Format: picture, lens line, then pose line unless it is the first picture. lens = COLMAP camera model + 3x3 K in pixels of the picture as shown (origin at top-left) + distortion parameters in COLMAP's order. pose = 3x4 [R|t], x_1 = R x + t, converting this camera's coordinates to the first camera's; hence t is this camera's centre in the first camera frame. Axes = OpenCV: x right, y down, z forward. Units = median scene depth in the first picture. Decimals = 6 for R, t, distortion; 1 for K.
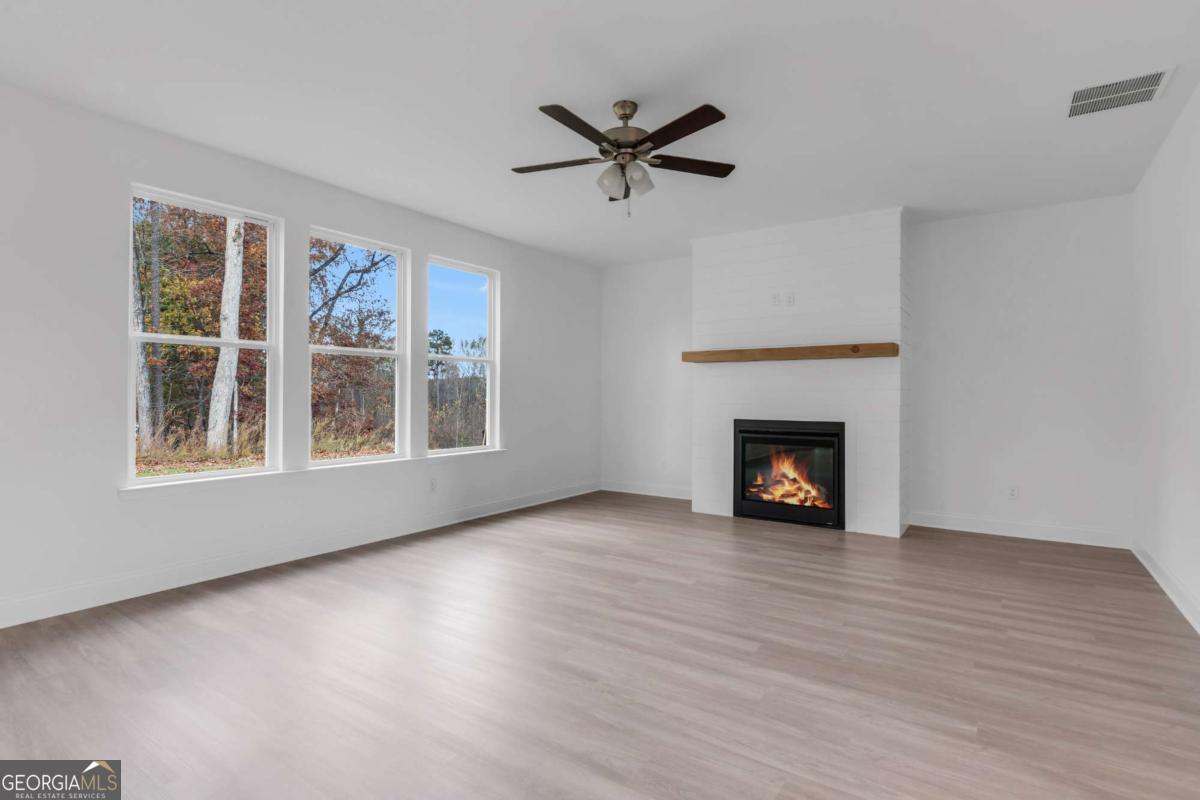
lens RADIAL K [[614.9, 0, 600.0], [0, 614.9, 400.0], [0, 0, 1]] dist [-0.000727, -0.000525]
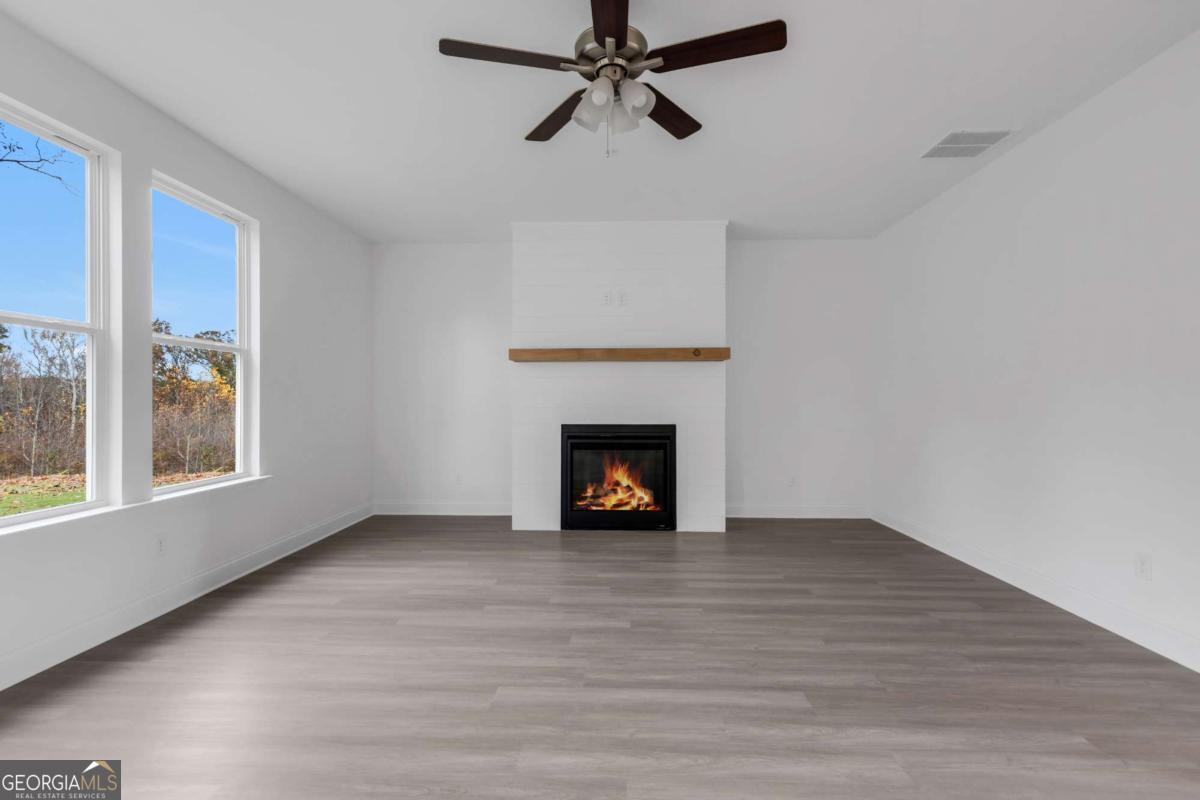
lens RADIAL K [[570.2, 0, 604.0], [0, 570.2, 403.4], [0, 0, 1]] dist [0.006884, 0.000001]
pose [[0.836292, -0.007244, 0.548236, -0.230872], [0.007721, 0.999969, 0.001435, -0.001019], [-0.548230, 0.003033, 0.836322, 0.293132]]
